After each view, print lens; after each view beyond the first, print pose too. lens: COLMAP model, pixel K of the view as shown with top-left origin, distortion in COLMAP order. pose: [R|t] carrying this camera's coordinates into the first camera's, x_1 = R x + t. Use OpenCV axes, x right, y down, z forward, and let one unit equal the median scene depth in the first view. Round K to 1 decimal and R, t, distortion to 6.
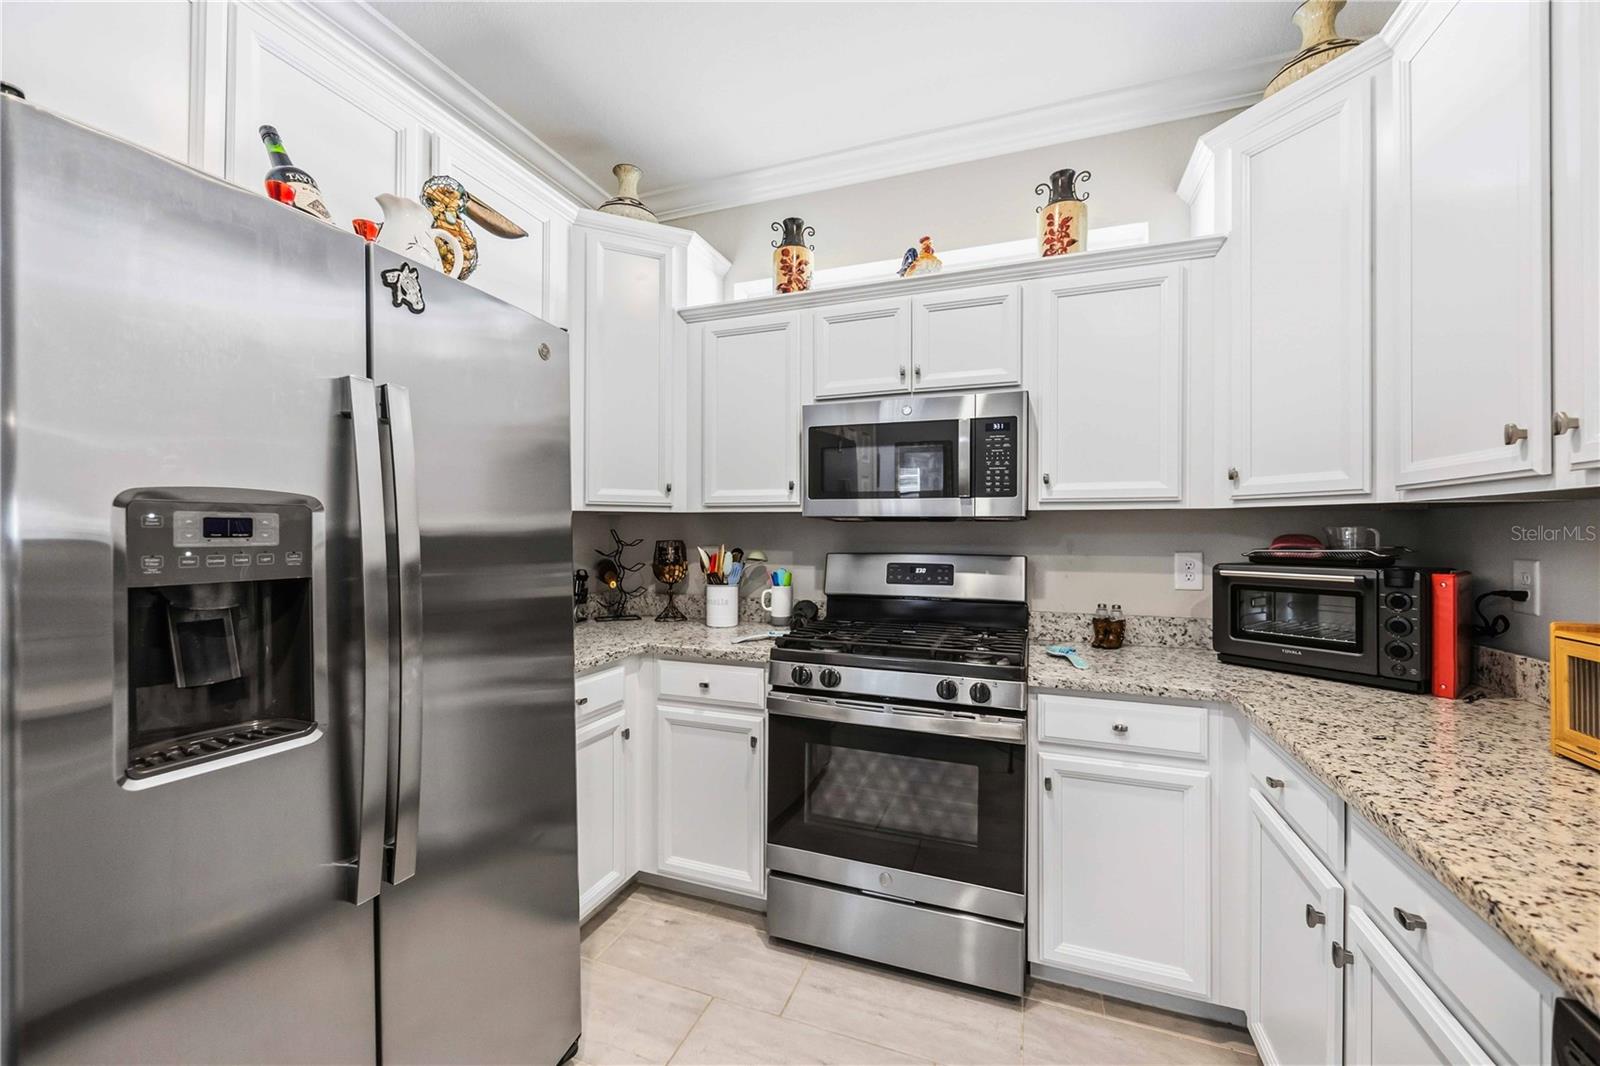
lens RADIAL K [[624.9, 0, 799.3], [0, 624.9, 531.0], [0, 0, 1]] dist [-0.002830, -0.000092]
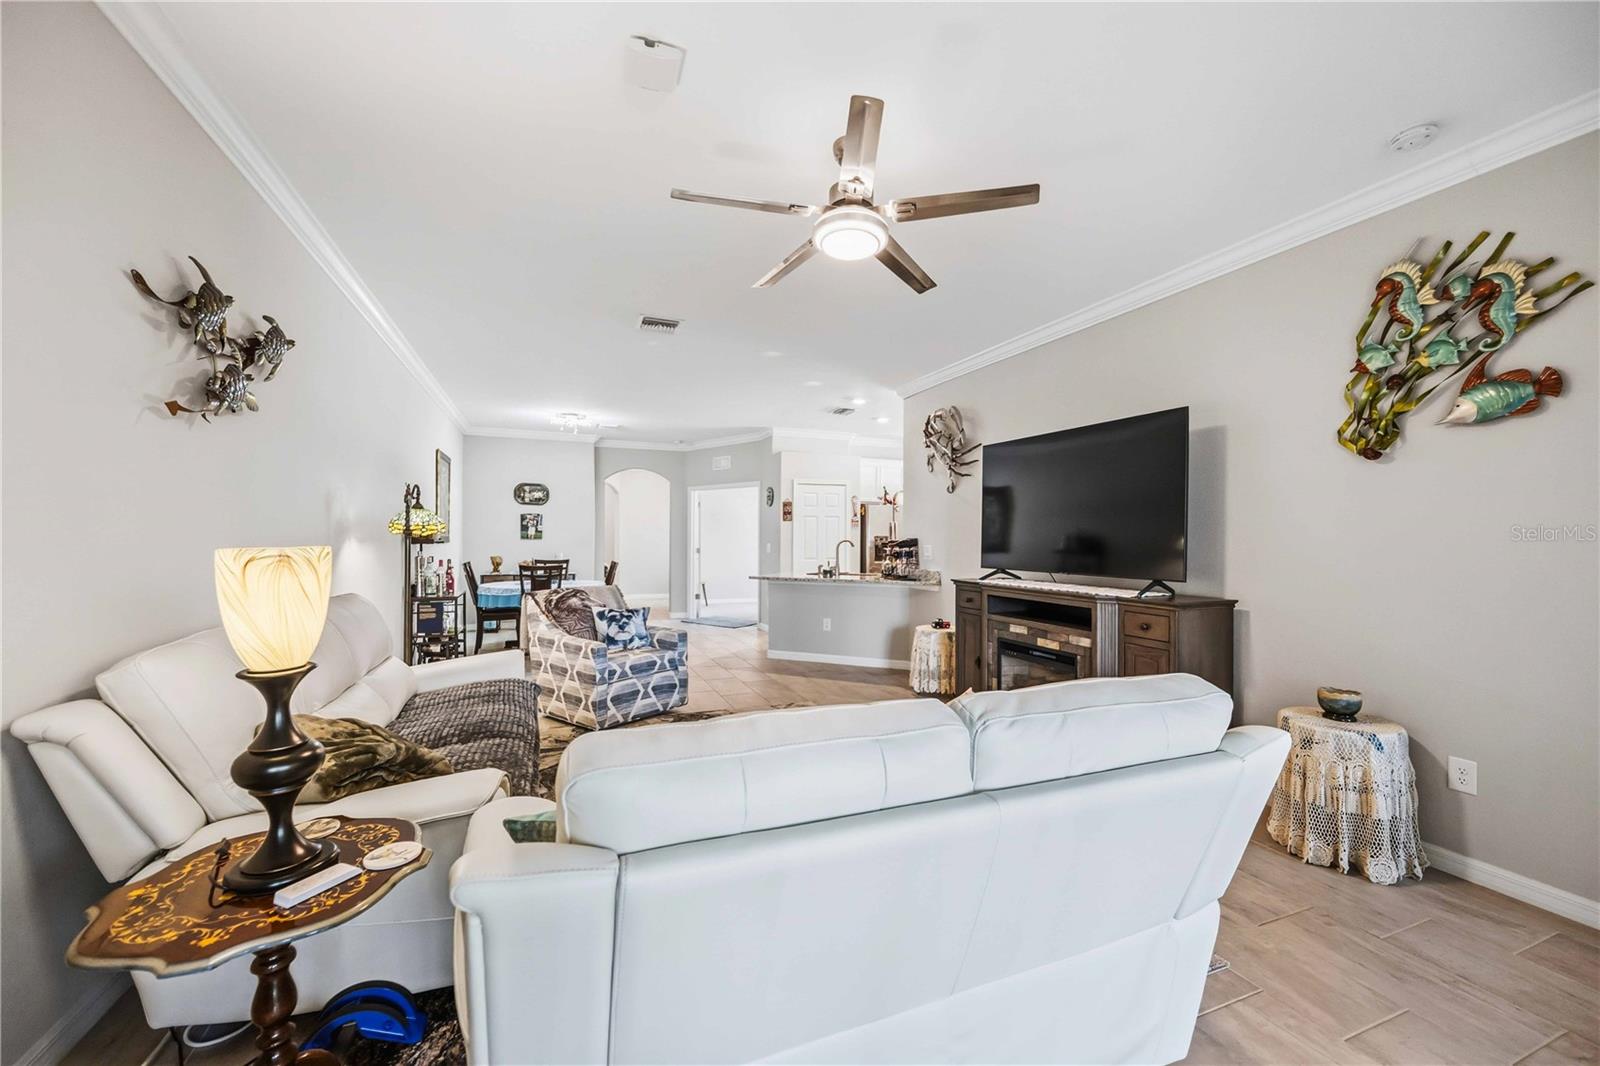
lens RADIAL K [[624.9, 0, 799.3], [0, 624.9, 531.0], [0, 0, 1]] dist [-0.002830, -0.000092]
pose [[0.672676, -0.009101, -0.739882, 2.367482], [-0.001137, 0.999910, -0.013334, -0.001932], [0.739937, 0.009811, 0.672605, -2.832747]]
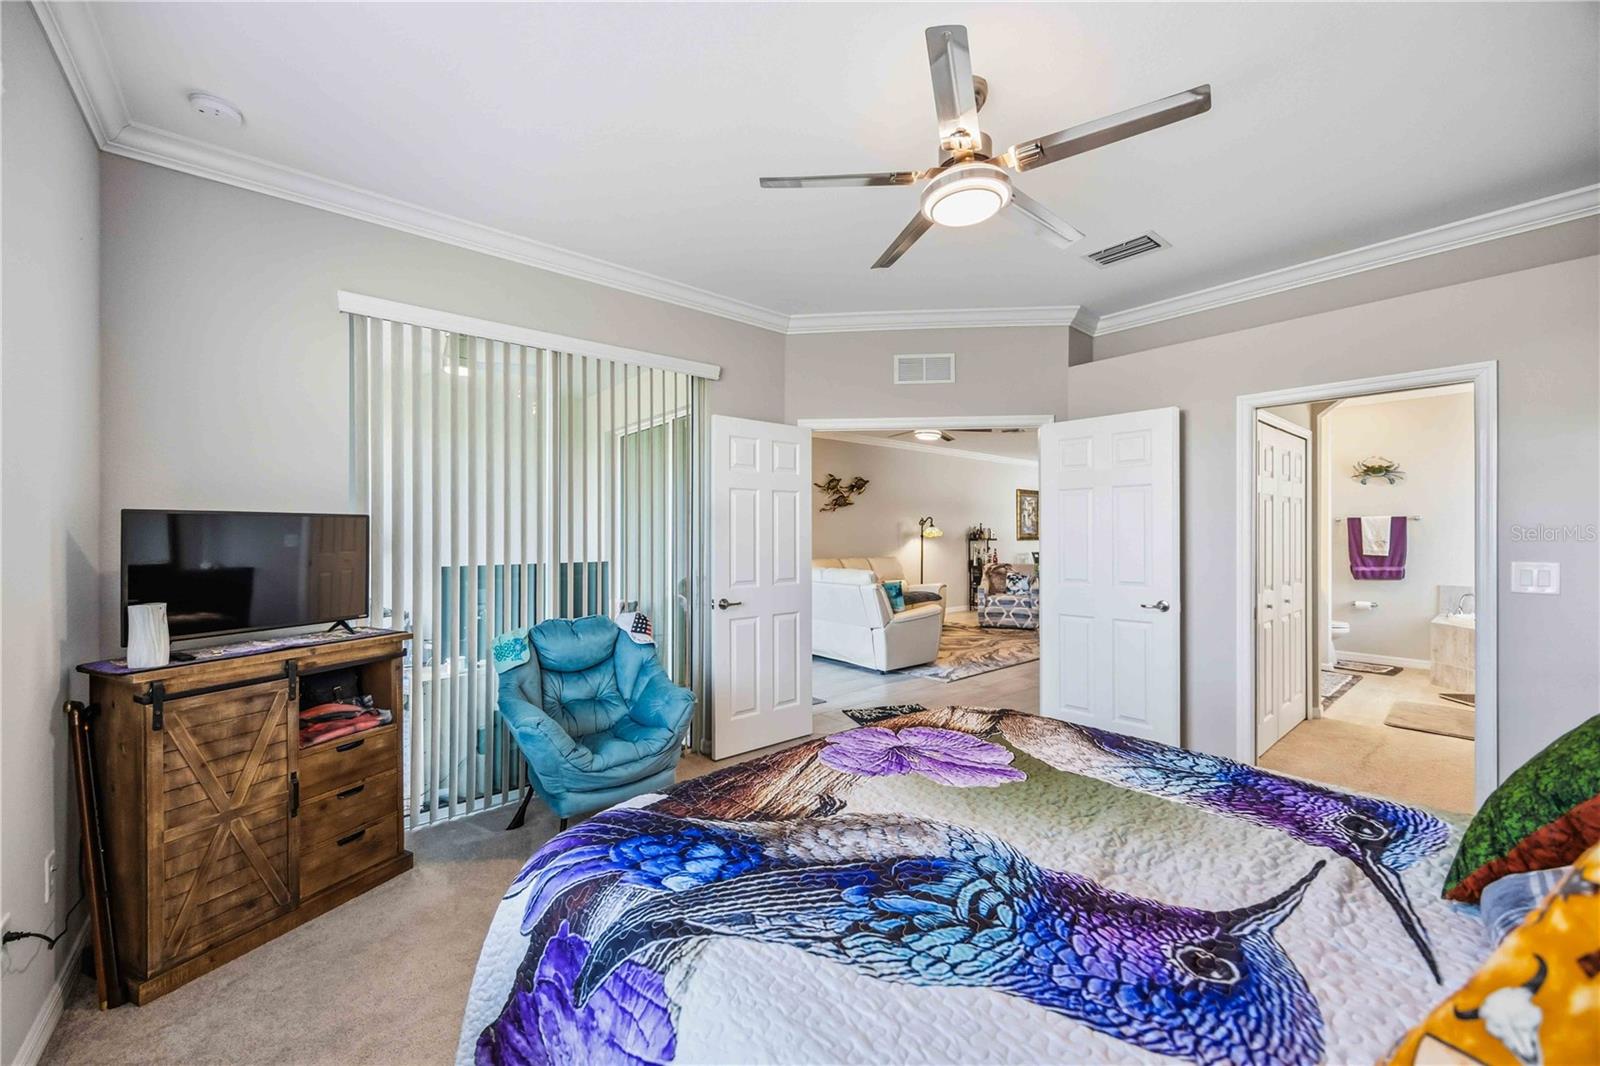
lens RADIAL K [[613.3, 0, 808.7], [0, 613.3, 535.9], [0, 0, 1]] dist [-0.001029, -0.000118]
pose [[-0.479339, -0.001841, -0.877628, 4.747589], [0.002082, 0.999993, -0.003234, -0.009854], [0.877627, -0.003377, -0.479332, -0.988626]]
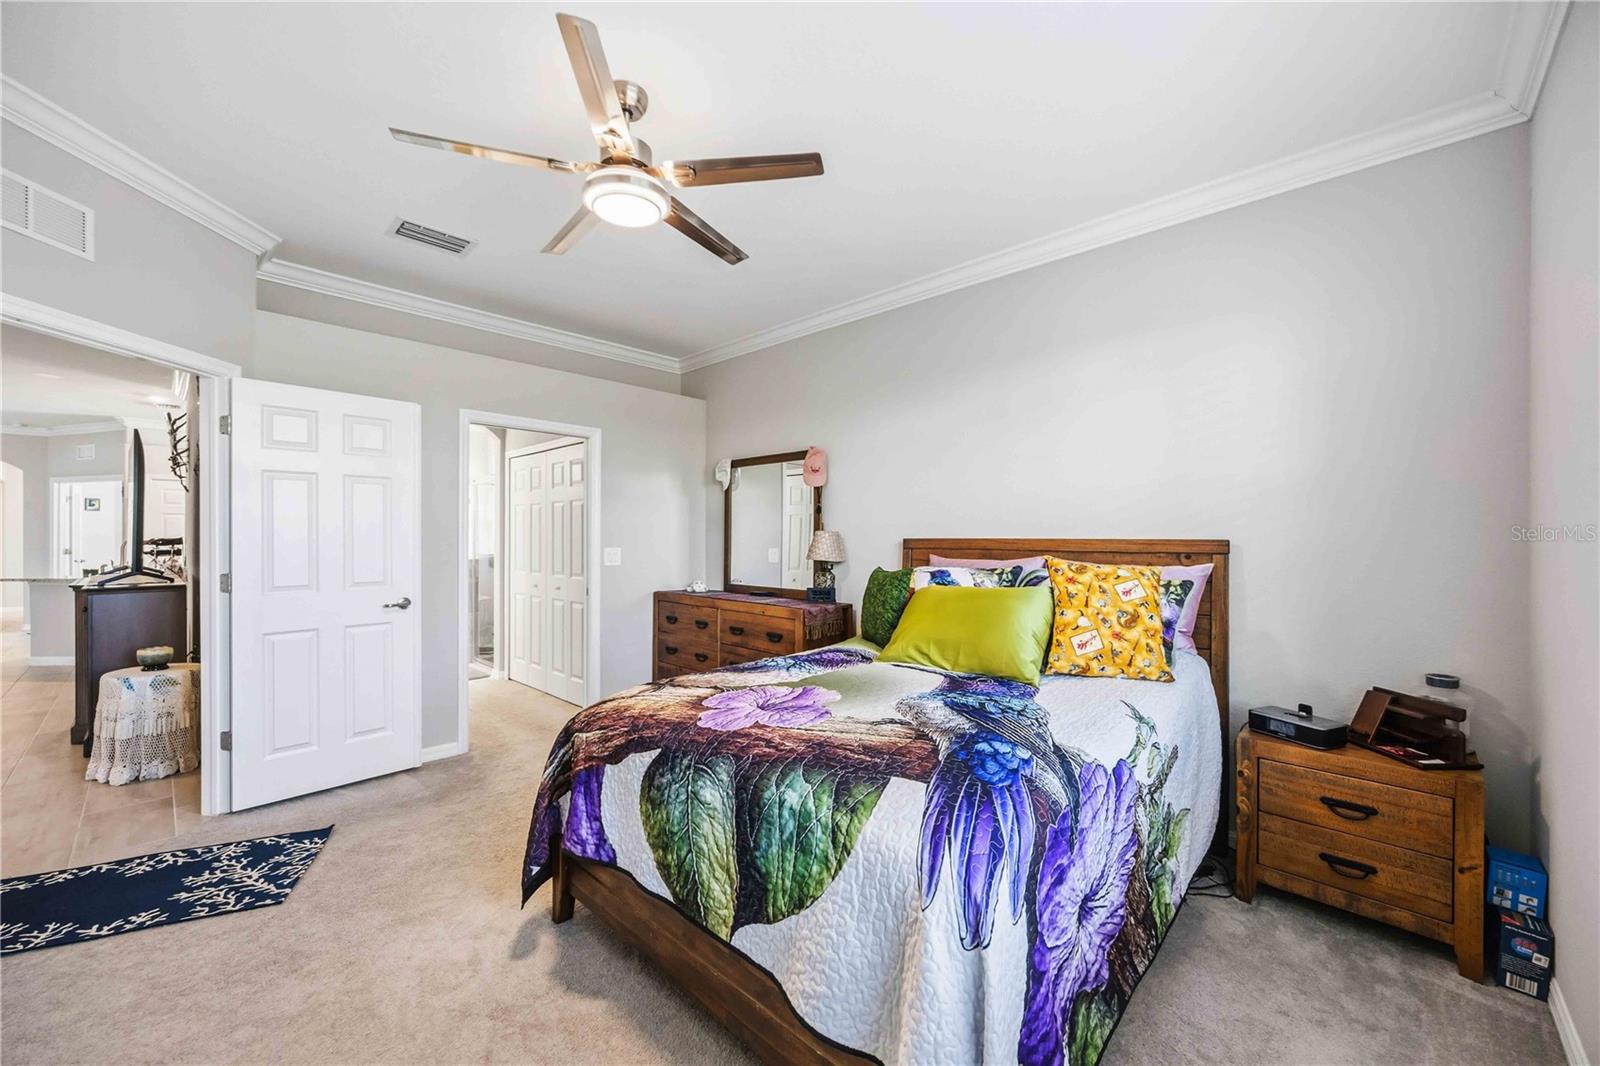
lens RADIAL K [[622.5, 0, 791.0], [0, 622.5, 537.5], [0, 0, 1]] dist [-0.002384, -0.000099]
pose [[0.918929, -0.002553, -0.394414, 4.426778], [0.003264, 0.999994, 0.001131, 0.002563], [0.394409, -0.002327, 0.918932, -2.046974]]
